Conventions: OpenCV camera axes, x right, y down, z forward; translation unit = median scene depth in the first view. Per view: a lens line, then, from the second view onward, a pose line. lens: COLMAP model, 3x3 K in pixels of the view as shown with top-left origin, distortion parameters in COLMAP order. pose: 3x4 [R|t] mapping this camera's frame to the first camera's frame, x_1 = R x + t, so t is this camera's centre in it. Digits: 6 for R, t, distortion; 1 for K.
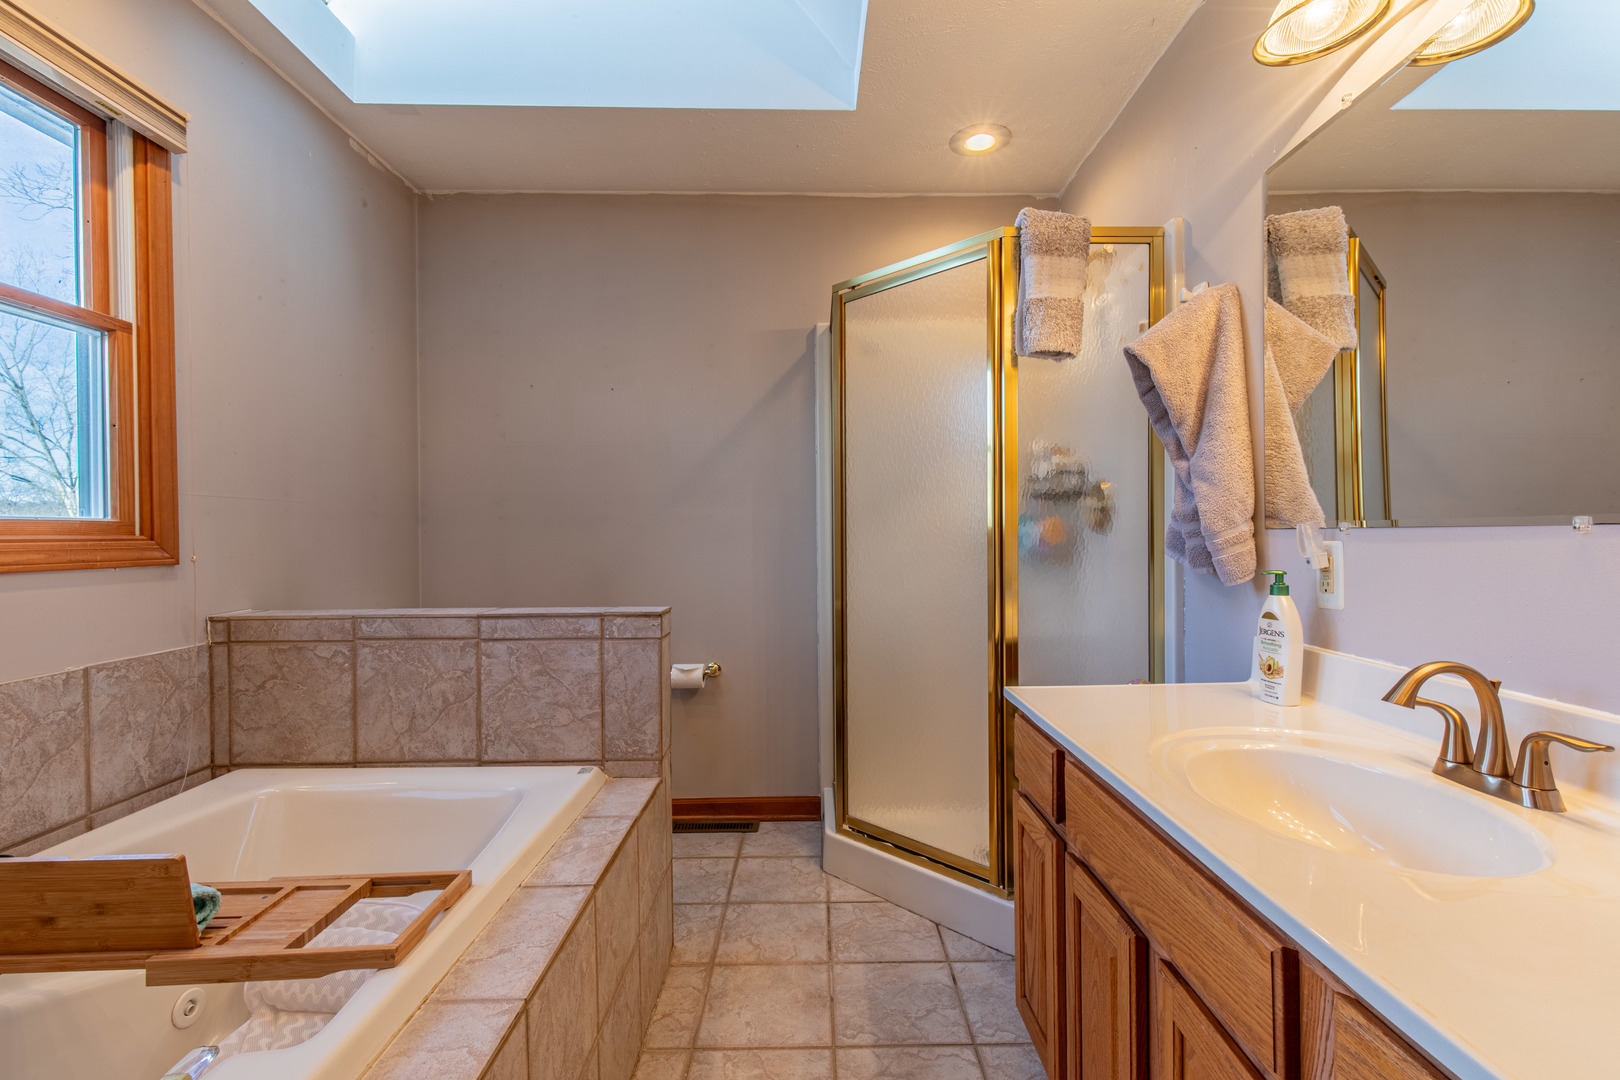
lens RADIAL K [[727.3, 0, 813.4], [0, 727.3, 540.9], [0, 0, 1]] dist [-0.005003, -0.000728]
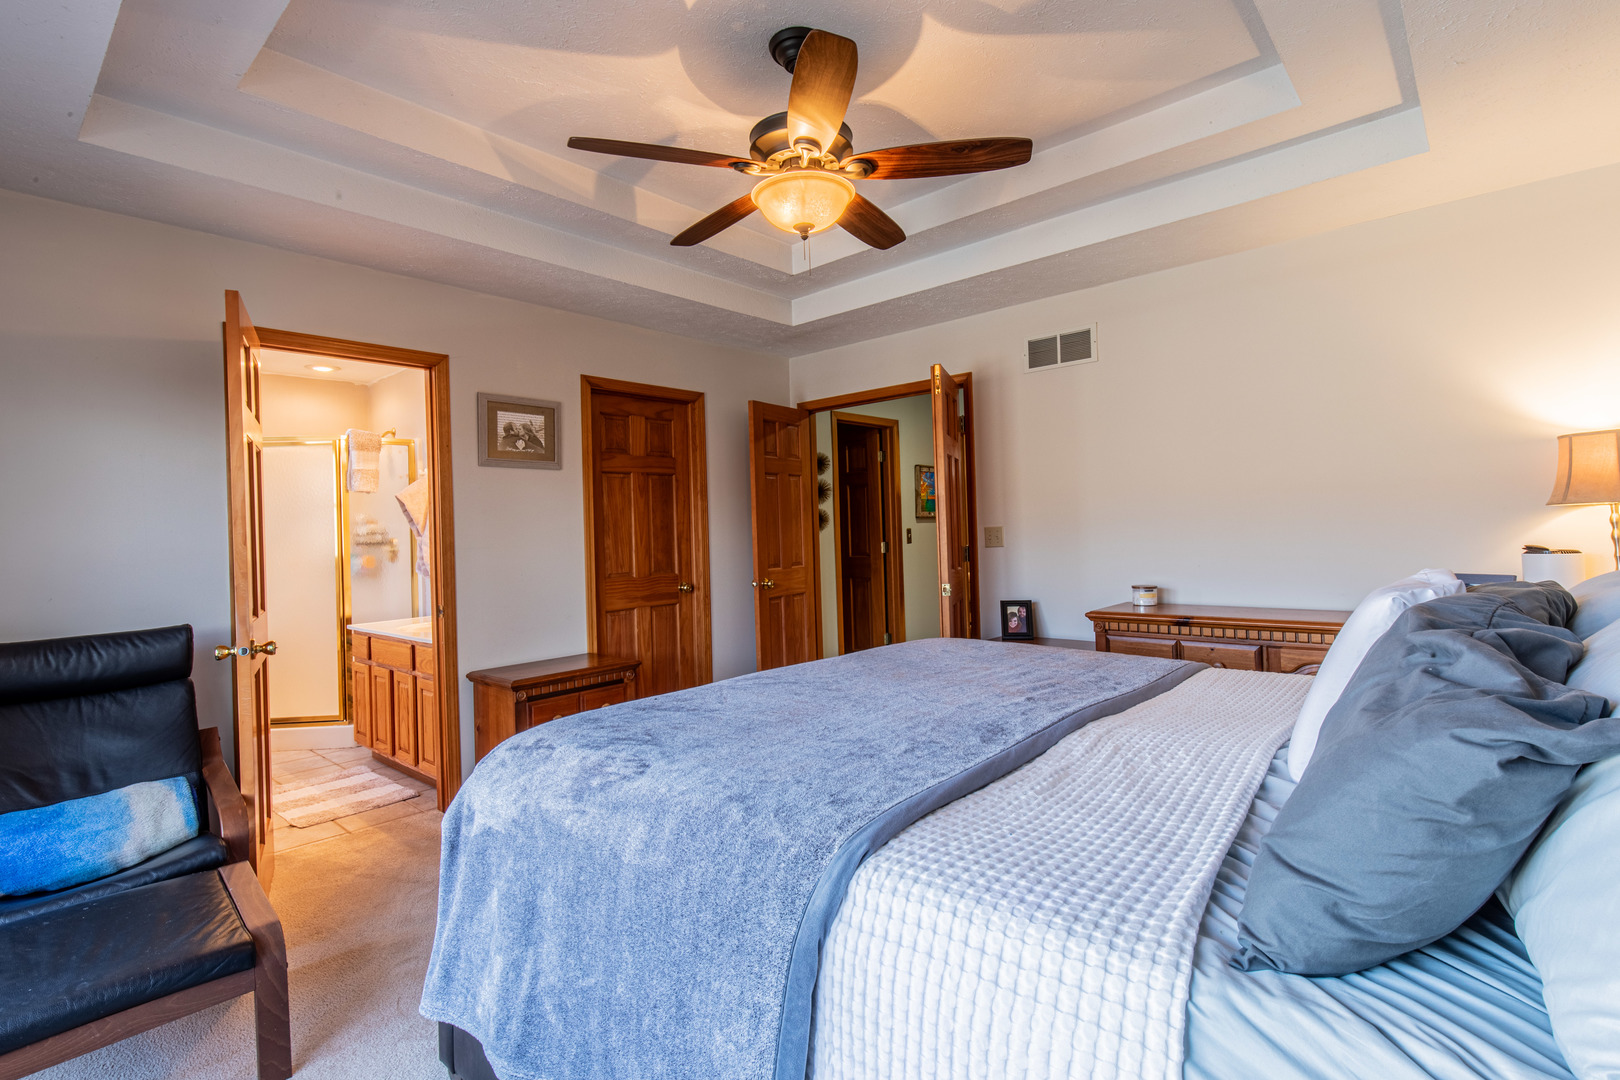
lens RADIAL K [[727.3, 0, 815.0], [0, 727.3, 542.8], [0, 0, 1]] dist [-0.005003, -0.000728]
pose [[0.656826, -0.015628, 0.753880, -0.486096], [0.024949, 0.999688, -0.001013, -0.042113], [-0.753629, 0.019474, 0.657011, -1.628070]]
